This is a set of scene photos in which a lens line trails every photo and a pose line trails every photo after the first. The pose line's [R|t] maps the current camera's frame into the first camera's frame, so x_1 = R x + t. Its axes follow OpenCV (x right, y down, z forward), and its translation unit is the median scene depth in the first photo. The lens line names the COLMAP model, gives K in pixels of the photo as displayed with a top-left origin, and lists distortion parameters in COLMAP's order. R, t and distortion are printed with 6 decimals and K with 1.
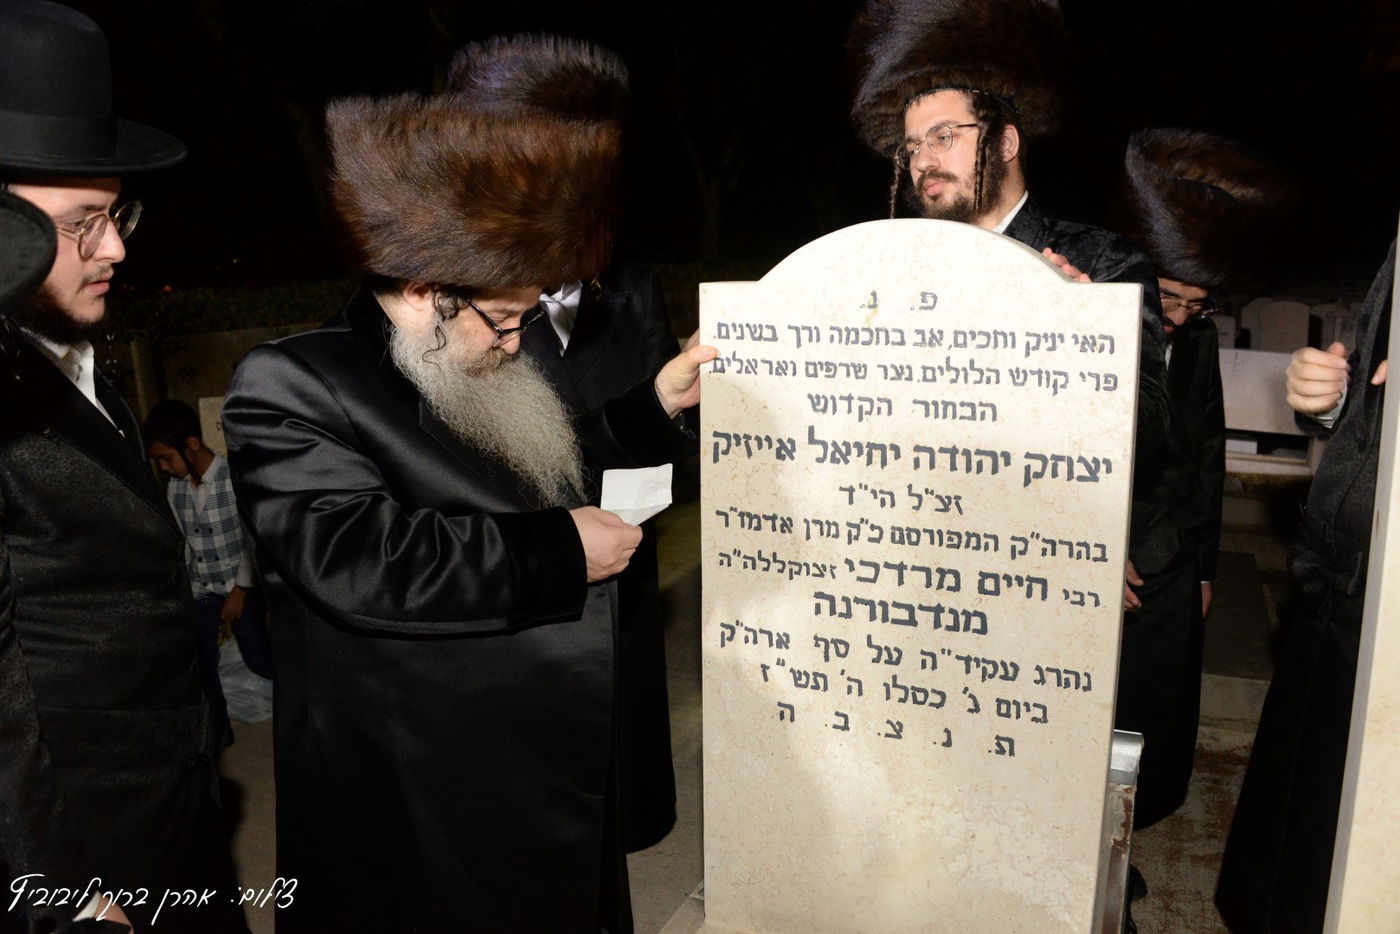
lens RADIAL K [[1106.6, 0, 693.3], [0, 1106.6, 475.7], [0, 0, 1]] dist [-0.144876, 0.064545]
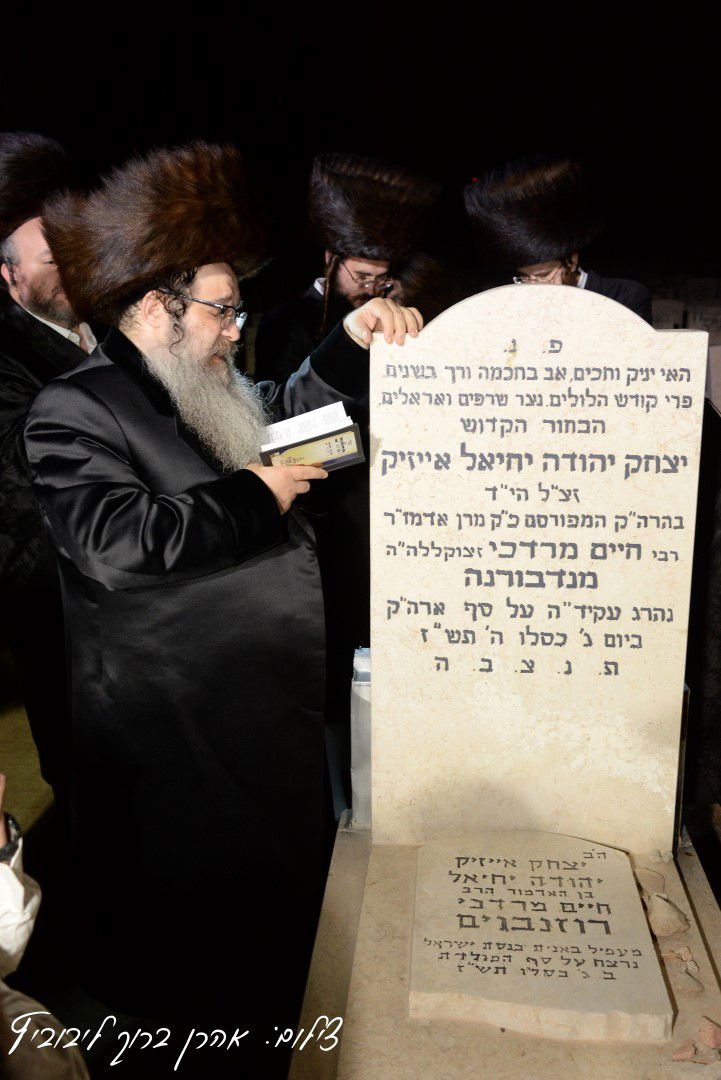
lens RADIAL K [[1079.0, 0, 359.9], [0, 1079.0, 545.4], [0, 0, 1]] dist [0.000277, 0.000000]
pose [[0.943556, -0.075167, 0.322572, -0.444071], [0.057657, 0.996314, 0.063512, -0.012239], [-0.326157, -0.041328, 0.944412, -0.184583]]
